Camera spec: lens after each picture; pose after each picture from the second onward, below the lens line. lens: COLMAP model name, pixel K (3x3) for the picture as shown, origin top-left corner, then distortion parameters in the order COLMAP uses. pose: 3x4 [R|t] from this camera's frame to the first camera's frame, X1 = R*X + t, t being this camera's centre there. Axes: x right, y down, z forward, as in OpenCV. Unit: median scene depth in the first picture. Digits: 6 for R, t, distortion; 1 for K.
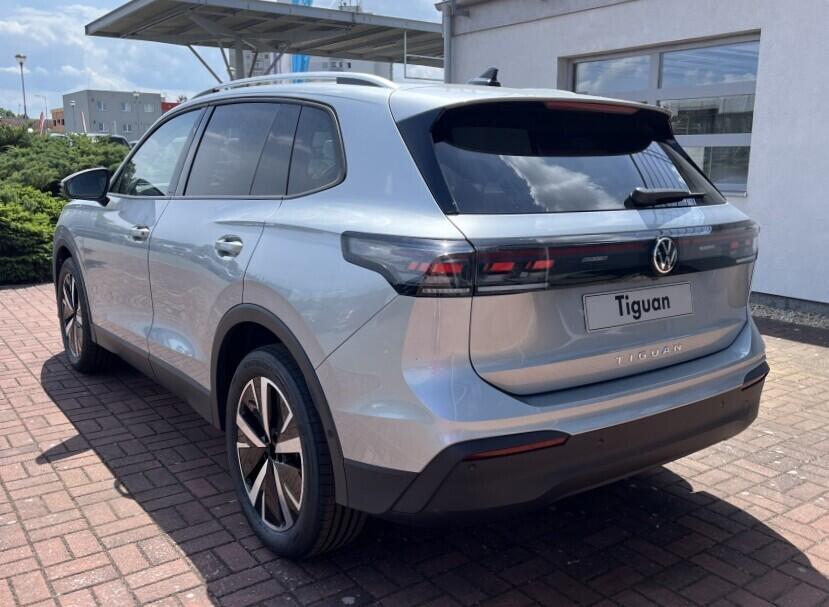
lens RADIAL K [[768.8, 0, 414.5], [0, 768.8, 303.5], [0, 0, 1]] dist [0.070735, -0.010802]
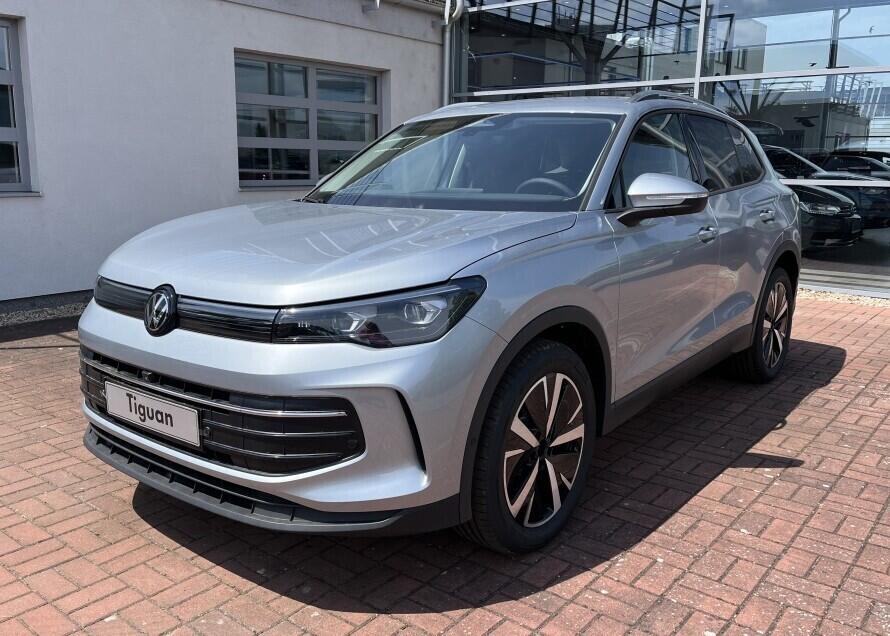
lens RADIAL K [[759.3, 0, 443.8], [0, 759.3, 295.9], [0, 0, 1]] dist [0.062158, 0.003531]
pose [[-0.272663, -0.179515, 0.945214, -1.281142], [0.165674, 0.959003, 0.229925, -0.315922], [-0.947738, 0.219289, -0.231744, 1.651681]]
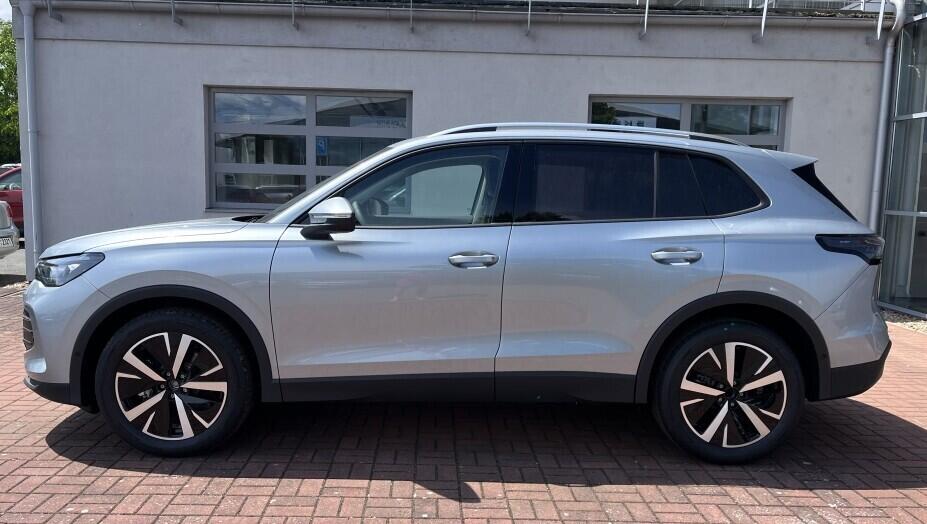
lens RADIAL K [[764.8, 0, 463.5], [0, 764.8, 262.0], [0, 0, 1]] dist [0.051286, -0.005245]
pose [[0.562822, -0.078874, 0.822806, -1.265783], [0.140039, 0.990146, -0.000875, -0.092586], [-0.814629, 0.115717, 0.568321, 0.443260]]
